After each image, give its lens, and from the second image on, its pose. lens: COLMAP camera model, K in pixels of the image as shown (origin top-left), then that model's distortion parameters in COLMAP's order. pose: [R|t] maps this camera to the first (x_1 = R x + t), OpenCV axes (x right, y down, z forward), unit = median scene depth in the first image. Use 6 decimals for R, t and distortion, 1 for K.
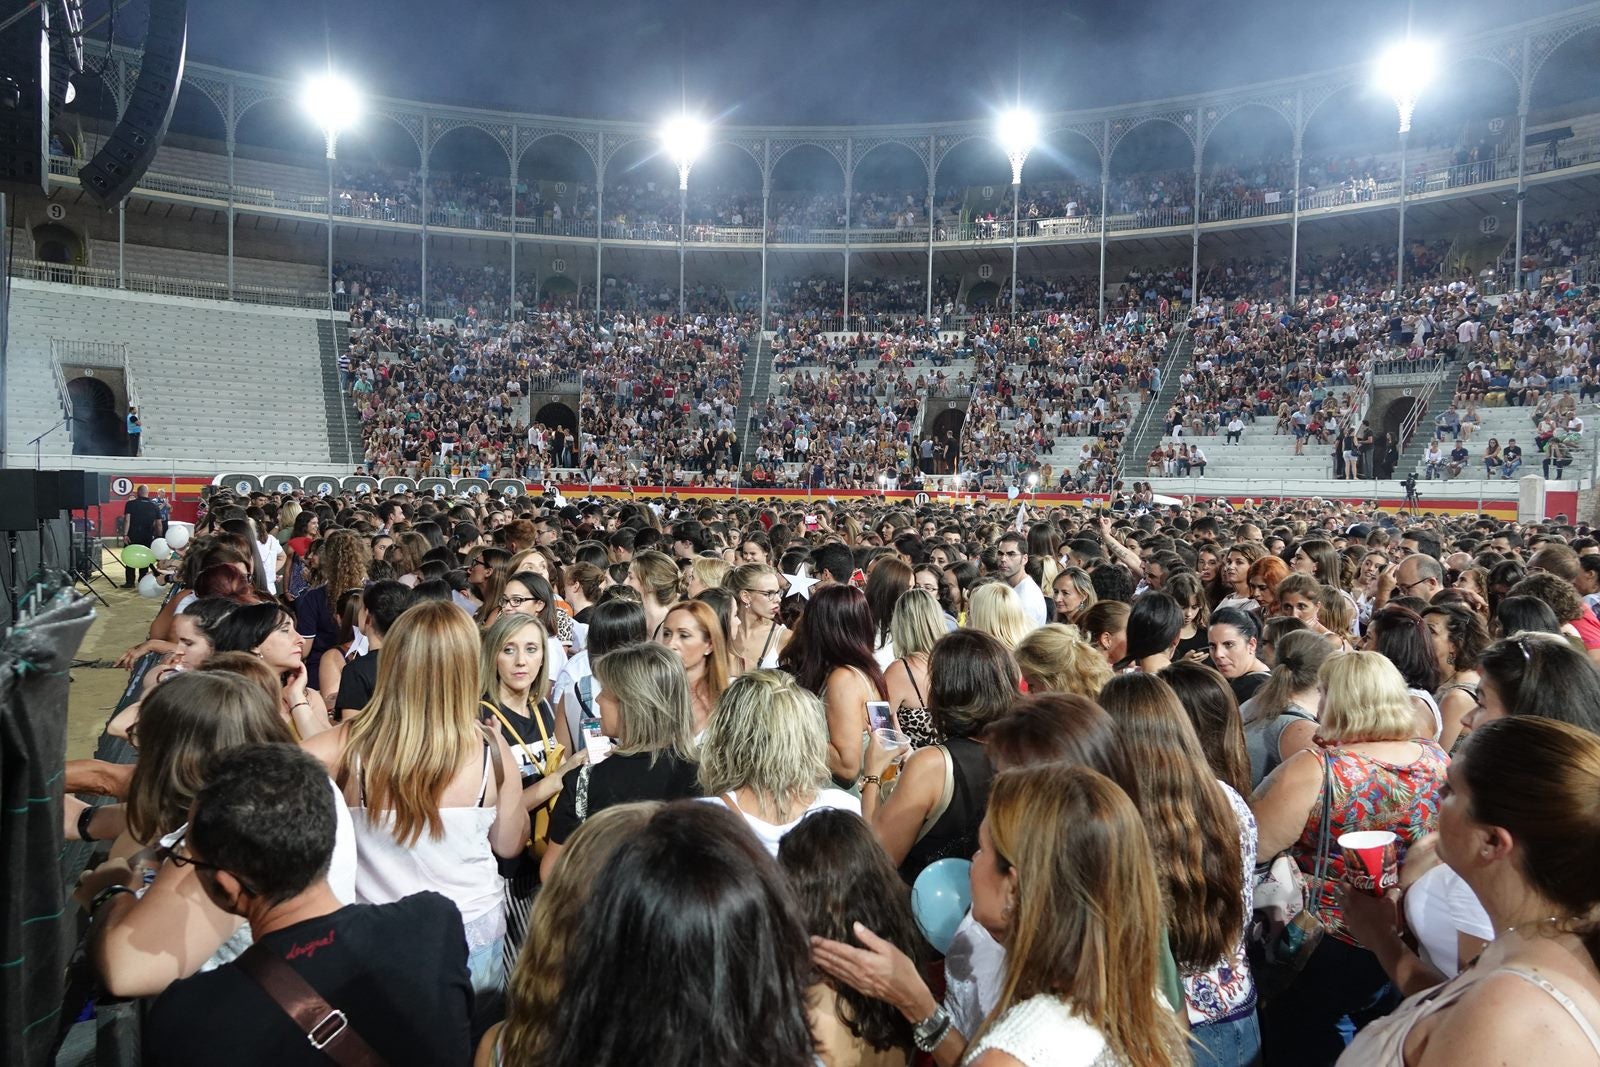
lens RADIAL K [[1123.7, 0, 803.3], [0, 1123.7, 522.8], [0, 0, 1]] dist [0.006190, 0.000307]
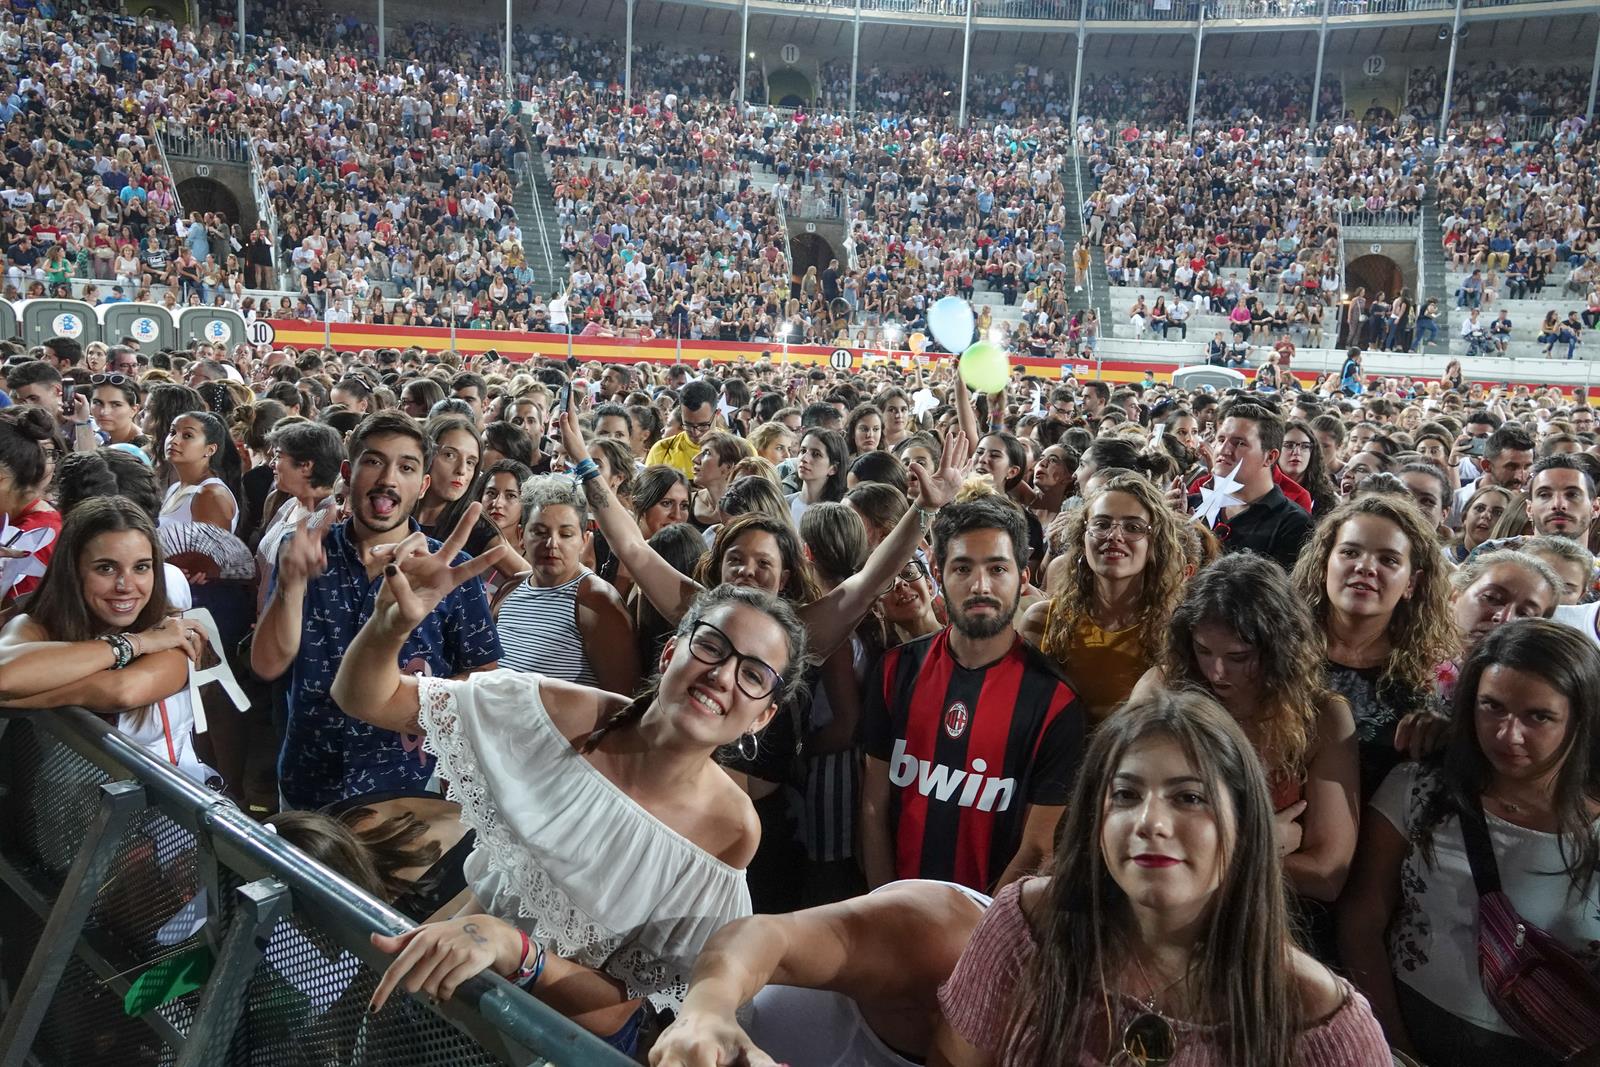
lens RADIAL K [[1123.7, 0, 803.6], [0, 1123.7, 530.7], [0, 0, 1]] dist [0.006190, 0.000307]
pose [[0.915370, -0.036859, 0.400923, -0.185818], [-0.021865, 0.989780, 0.140916, -0.012205], [-0.402019, -0.137756, 0.905209, 0.314385]]
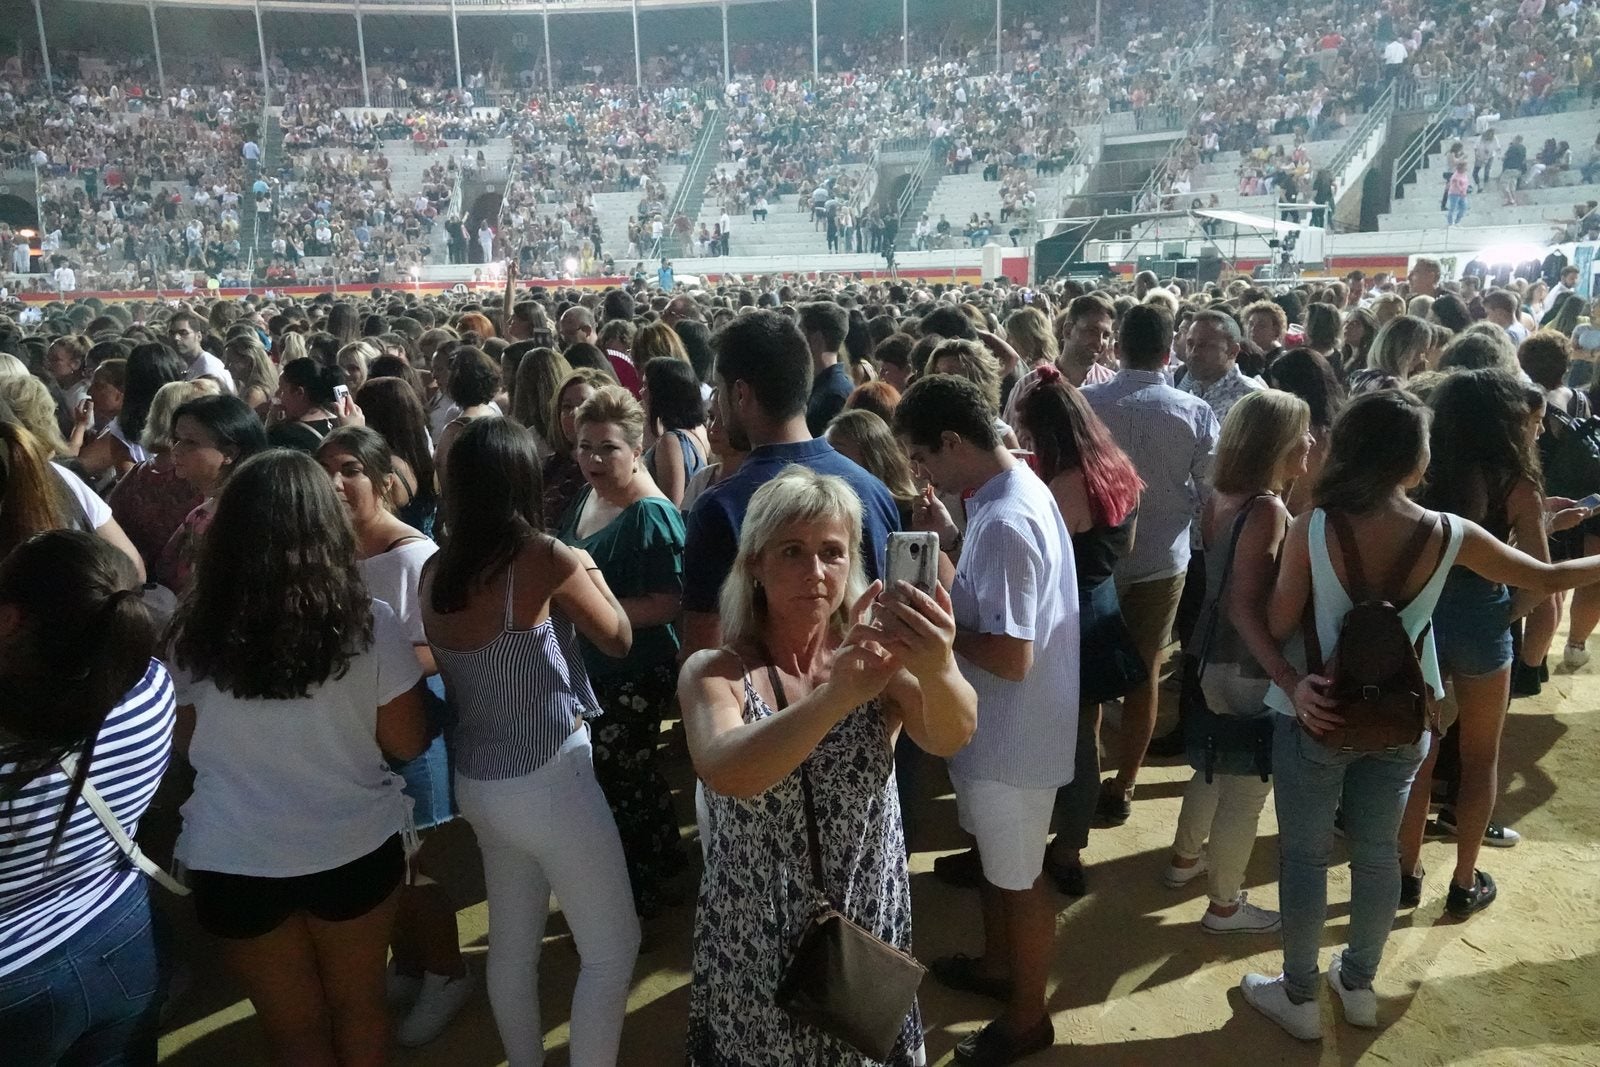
lens RADIAL K [[1123.7, 0, 801.9], [0, 1123.7, 529.9], [0, 0, 1]] dist [0.006190, 0.000307]
pose [[0.940557, -0.116026, 0.319202, 0.044013], [0.053257, 0.978596, 0.198780, 0.003468], [-0.335434, -0.169964, 0.926605, -0.029499]]
